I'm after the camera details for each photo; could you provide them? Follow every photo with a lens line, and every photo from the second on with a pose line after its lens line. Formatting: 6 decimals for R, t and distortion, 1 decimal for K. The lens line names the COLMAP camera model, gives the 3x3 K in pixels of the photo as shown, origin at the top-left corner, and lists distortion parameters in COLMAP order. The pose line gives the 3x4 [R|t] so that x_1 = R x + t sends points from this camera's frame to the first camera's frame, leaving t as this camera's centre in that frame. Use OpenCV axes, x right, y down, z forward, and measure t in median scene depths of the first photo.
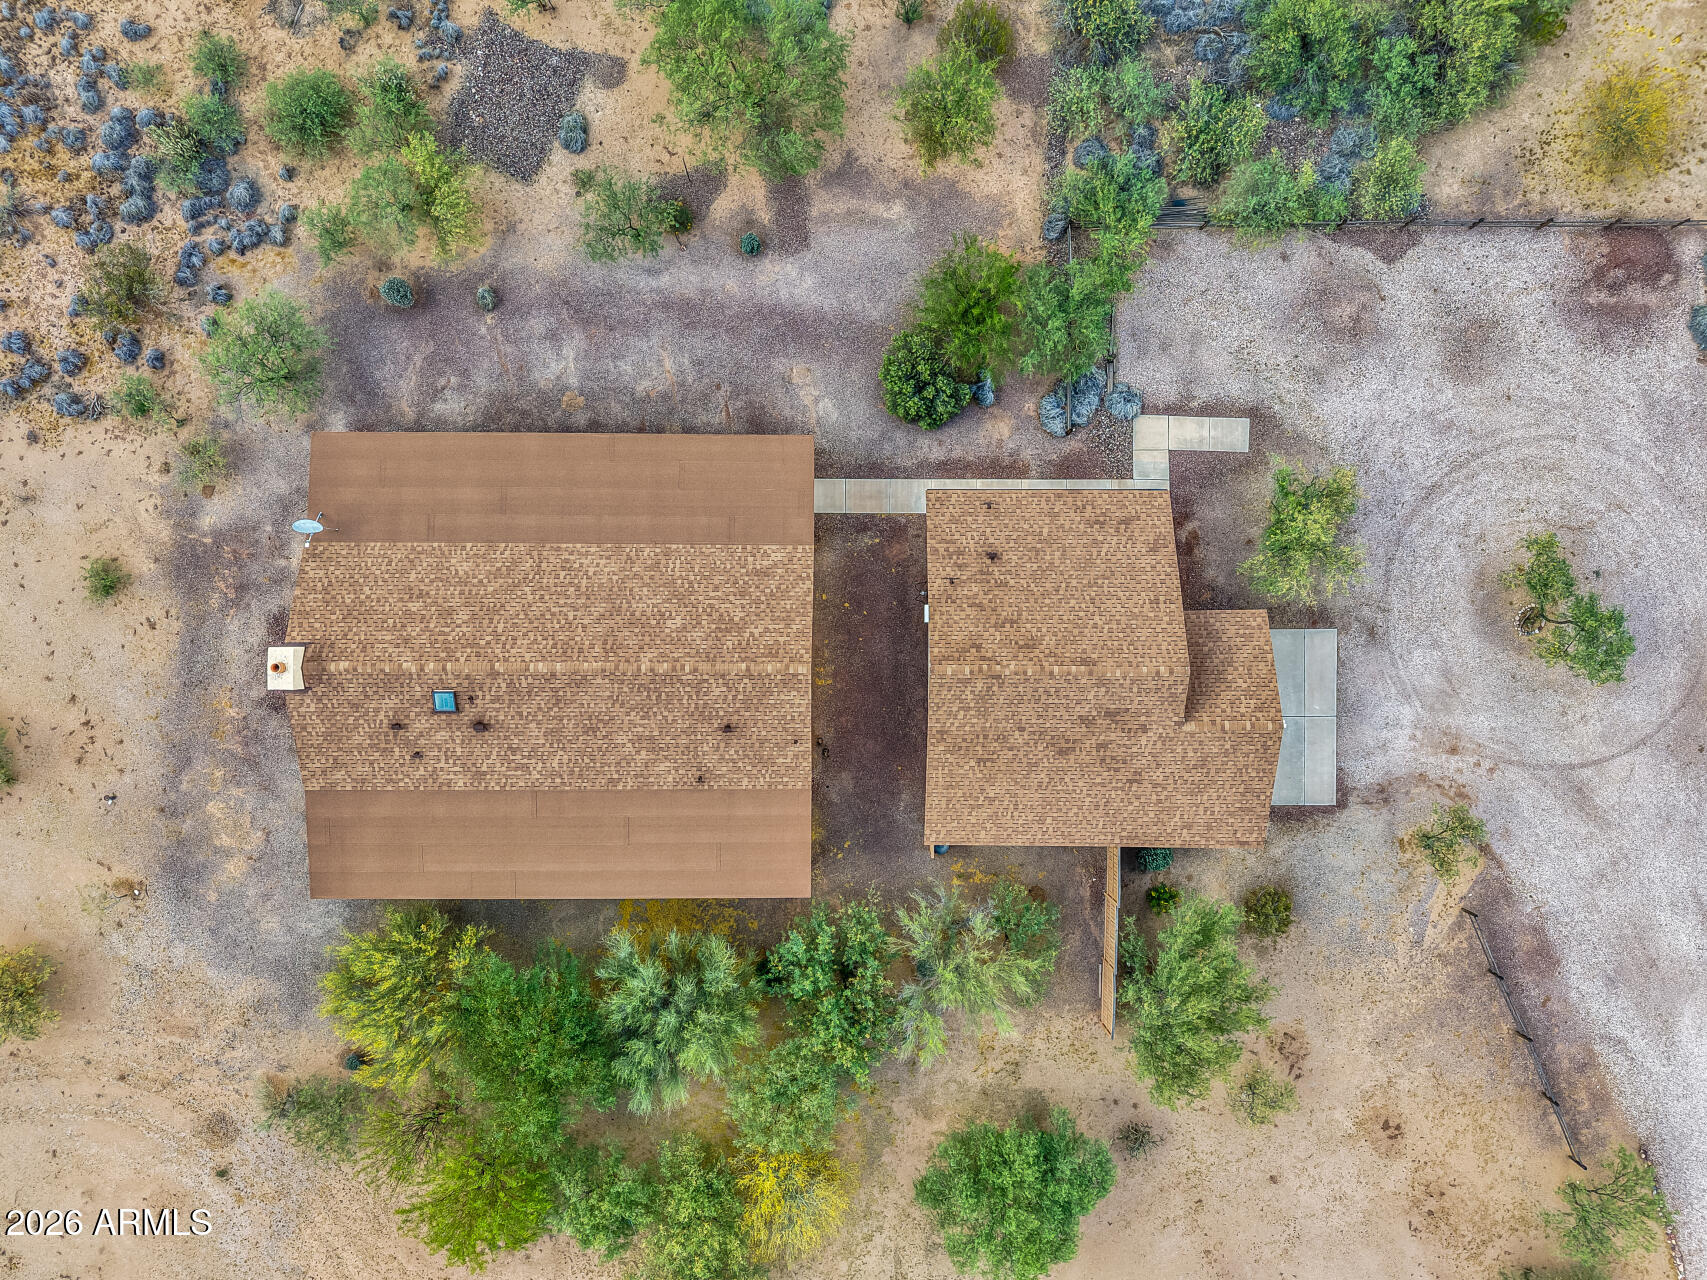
lens RADIAL K [[1144.7, 0, 853.5], [0, 1144.7, 640.0], [0, 0, 1]] dist [0.023475, -0.017752]
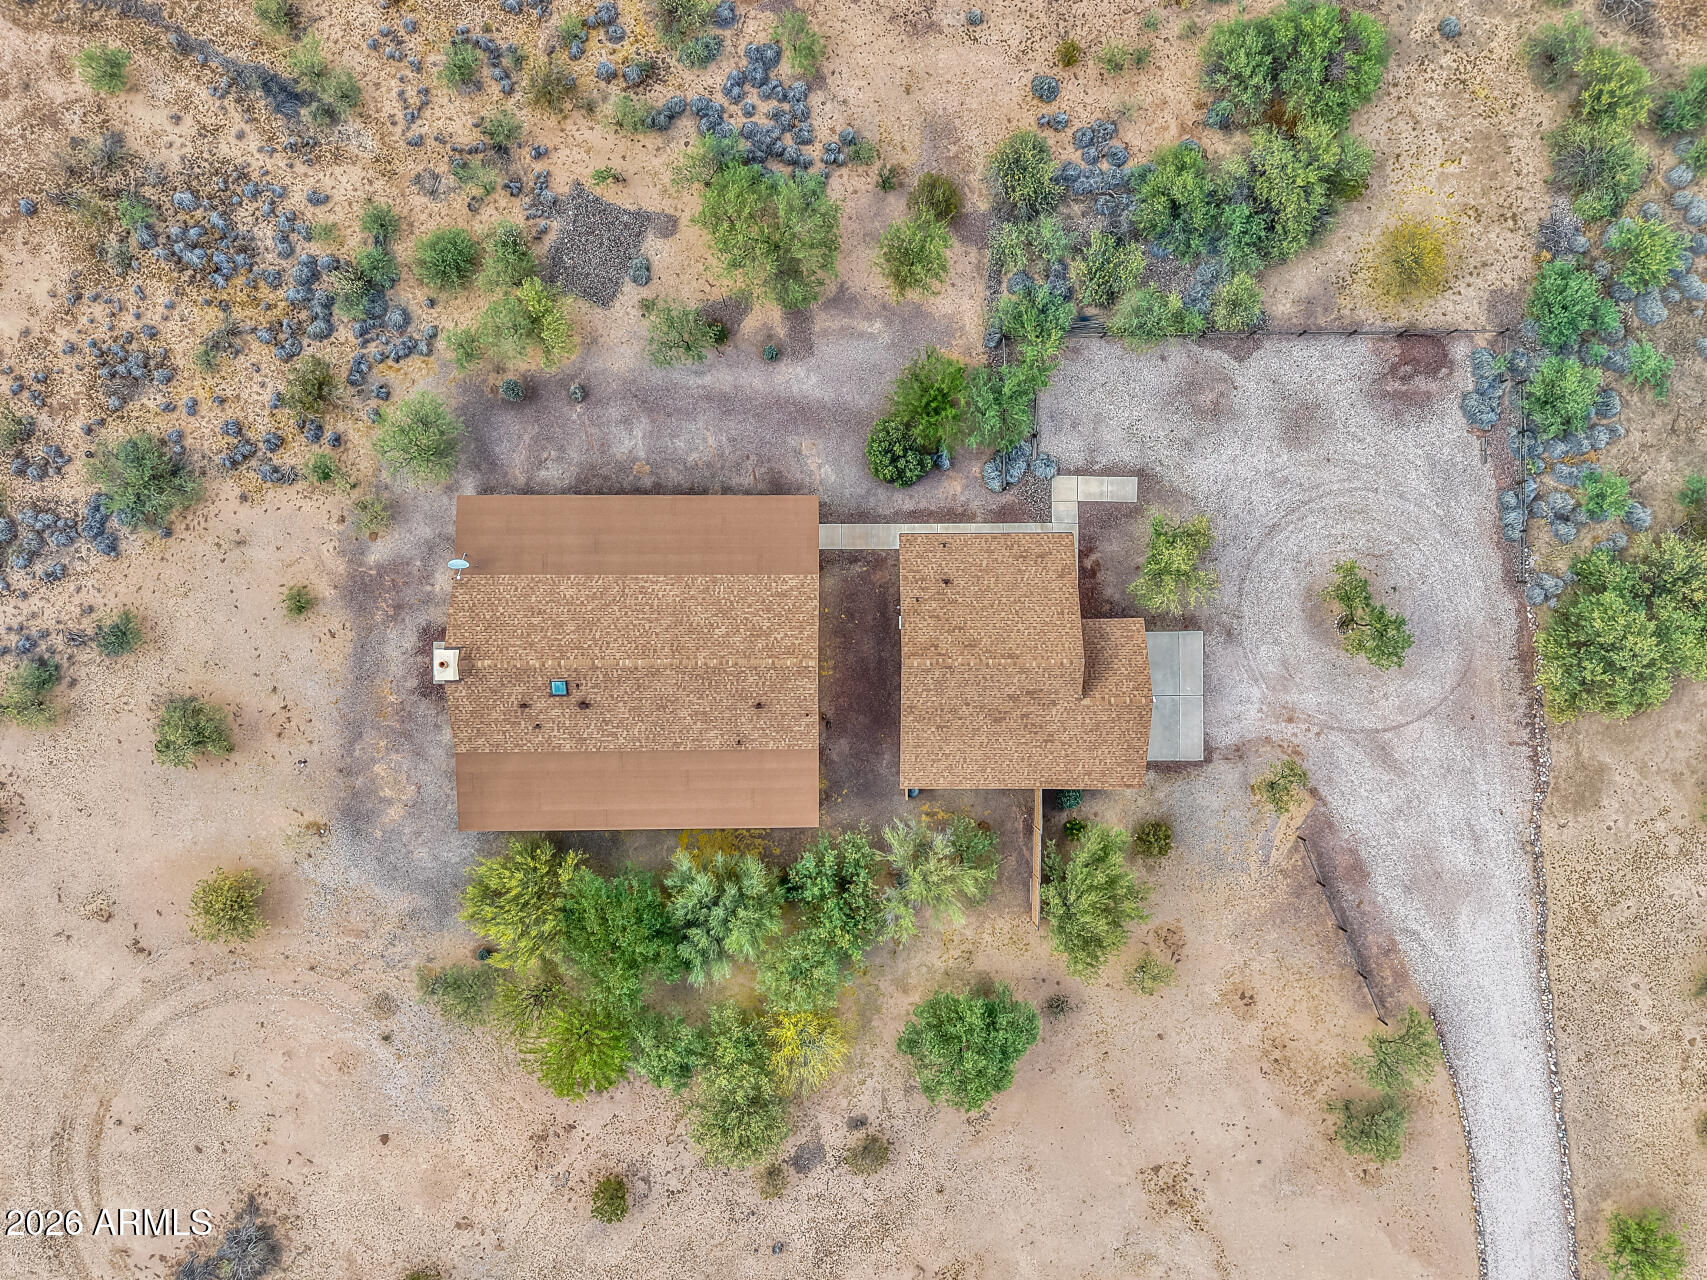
lens RADIAL K [[1144.7, 0, 853.5], [0, 1144.7, 640.0], [0, 0, 1]] dist [0.023475, -0.017752]
pose [[0.999971, -0.007605, 0.000603, 0.005488], [0.007605, 0.999970, -0.001377, -0.000398], [-0.000593, 0.001381, 0.999999, -0.358927]]
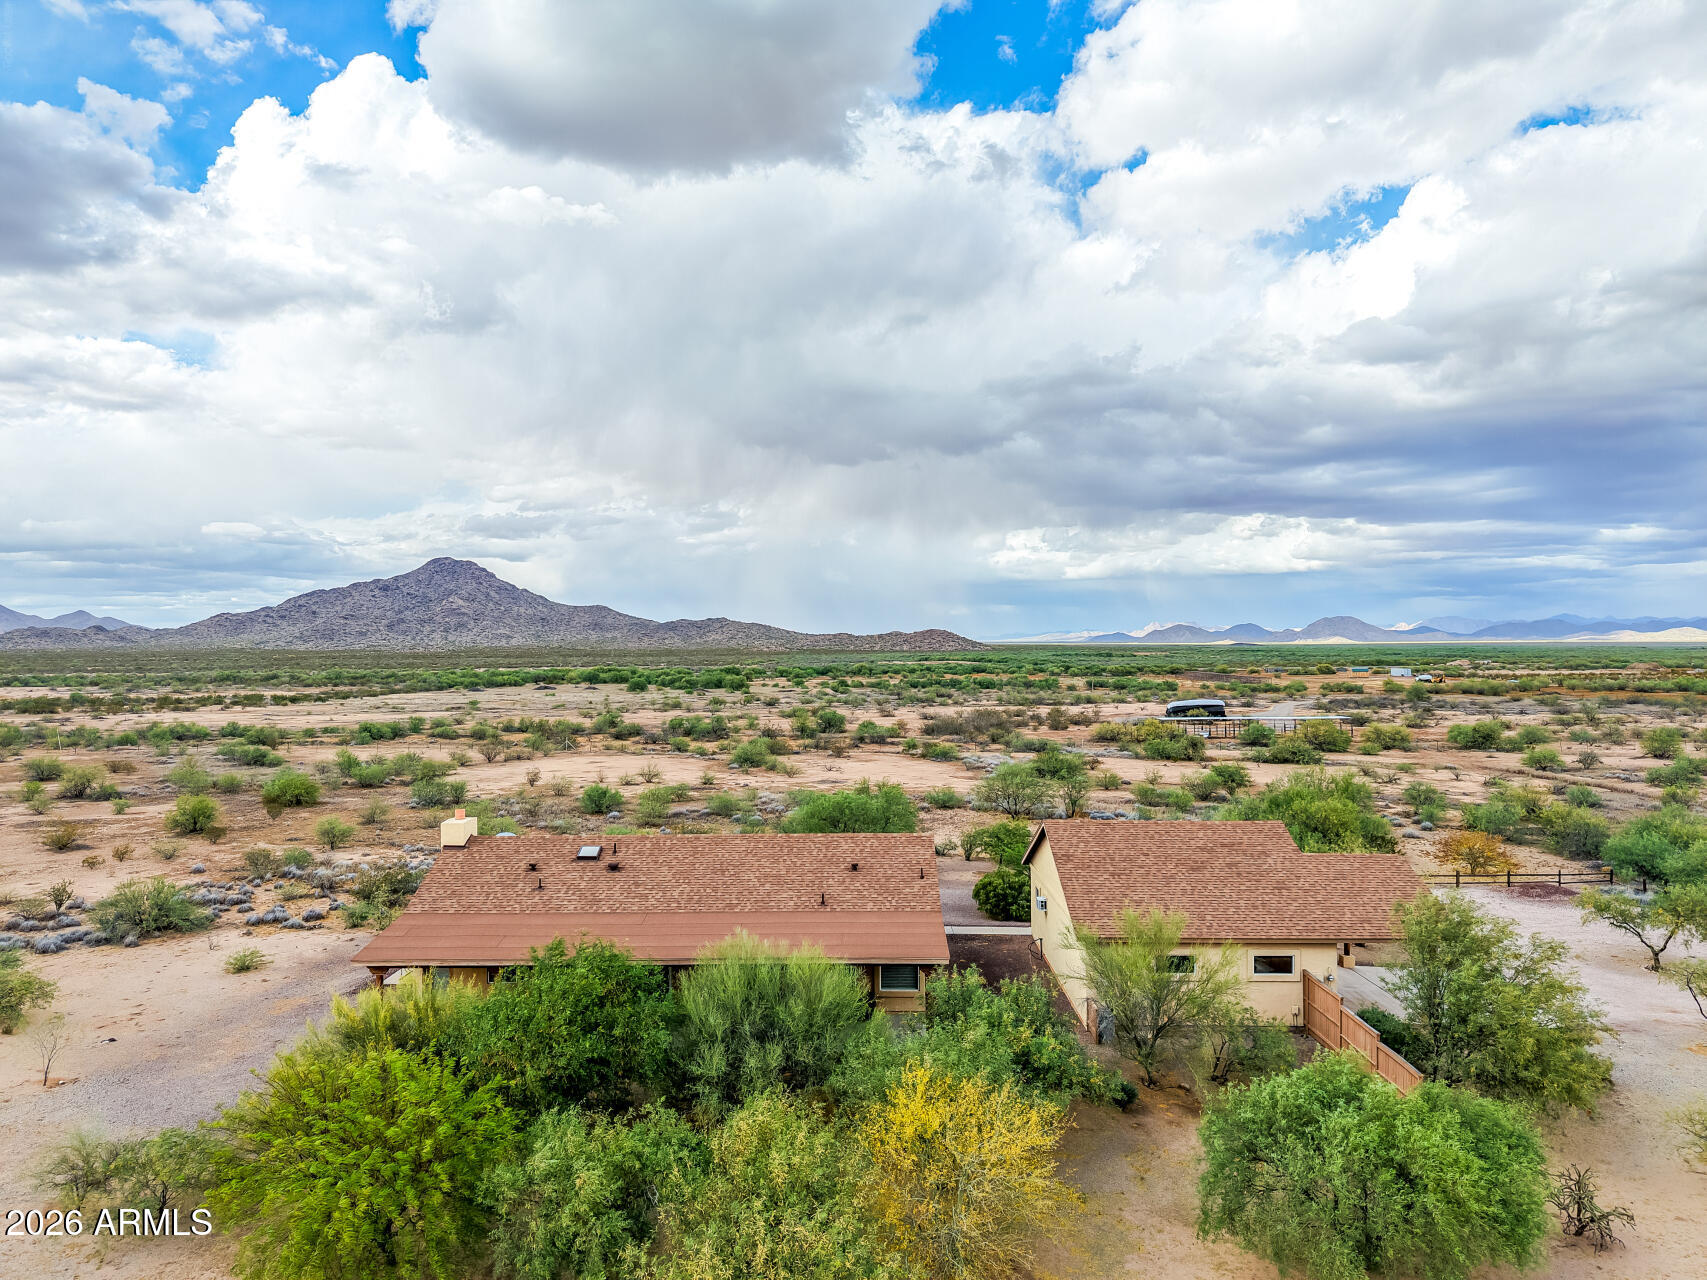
lens RADIAL K [[1139.4, 0, 852.3], [0, 1139.4, 694.7], [0, 0, 1]] dist [0.043991, -0.042592]
pose [[0.999834, -0.016066, -0.008580, -0.090273], [-0.007938, 0.039615, -0.999183, 0.964937], [0.016392, 0.999086, 0.039481, 0.723252]]
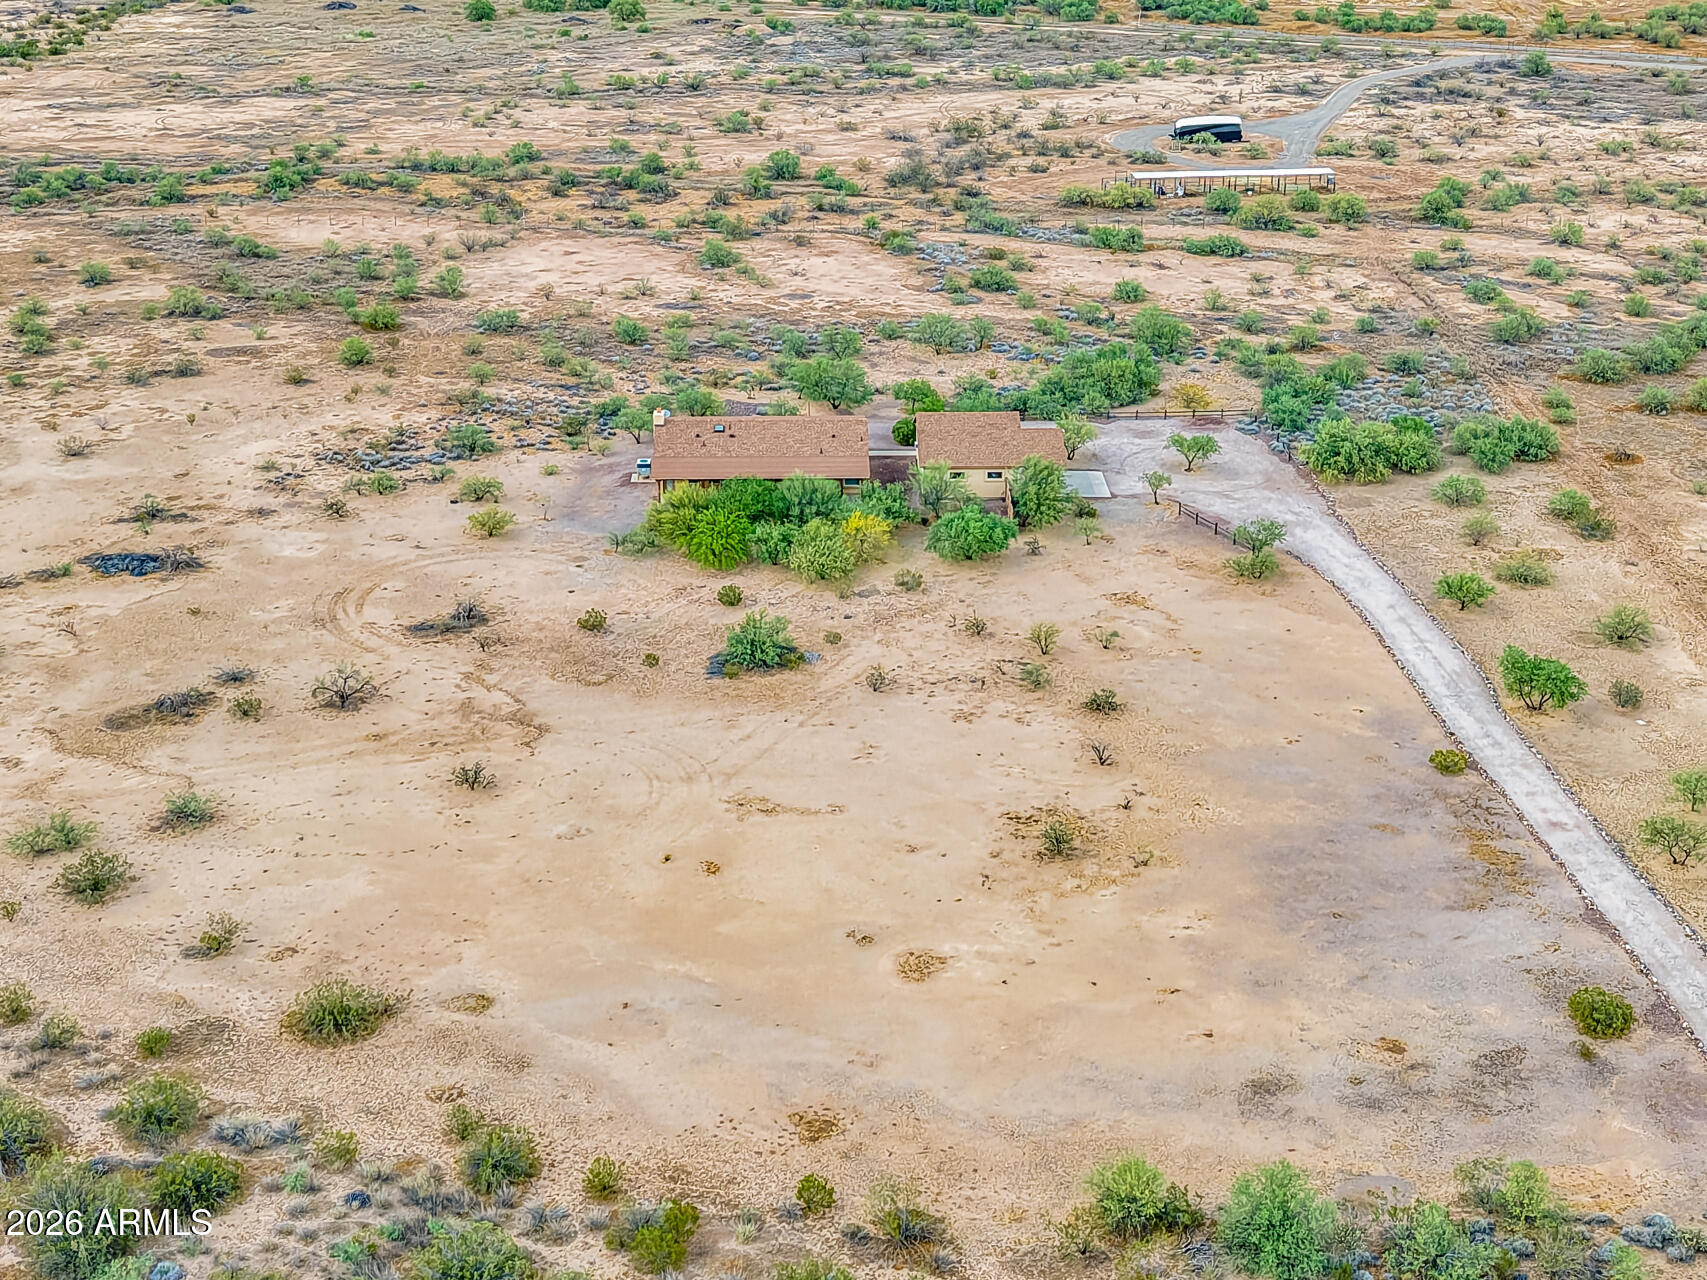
lens RADIAL K [[2289.7, 0, 853.5], [0, 2289.7, 640.0], [0, 0, 1]] dist [0.131058, -0.008136]
pose [[0.999552, -0.023929, 0.017979, -0.147588], [0.025748, 0.381184, -0.924141, 4.199473], [0.015261, 0.924190, 0.381629, -0.392844]]
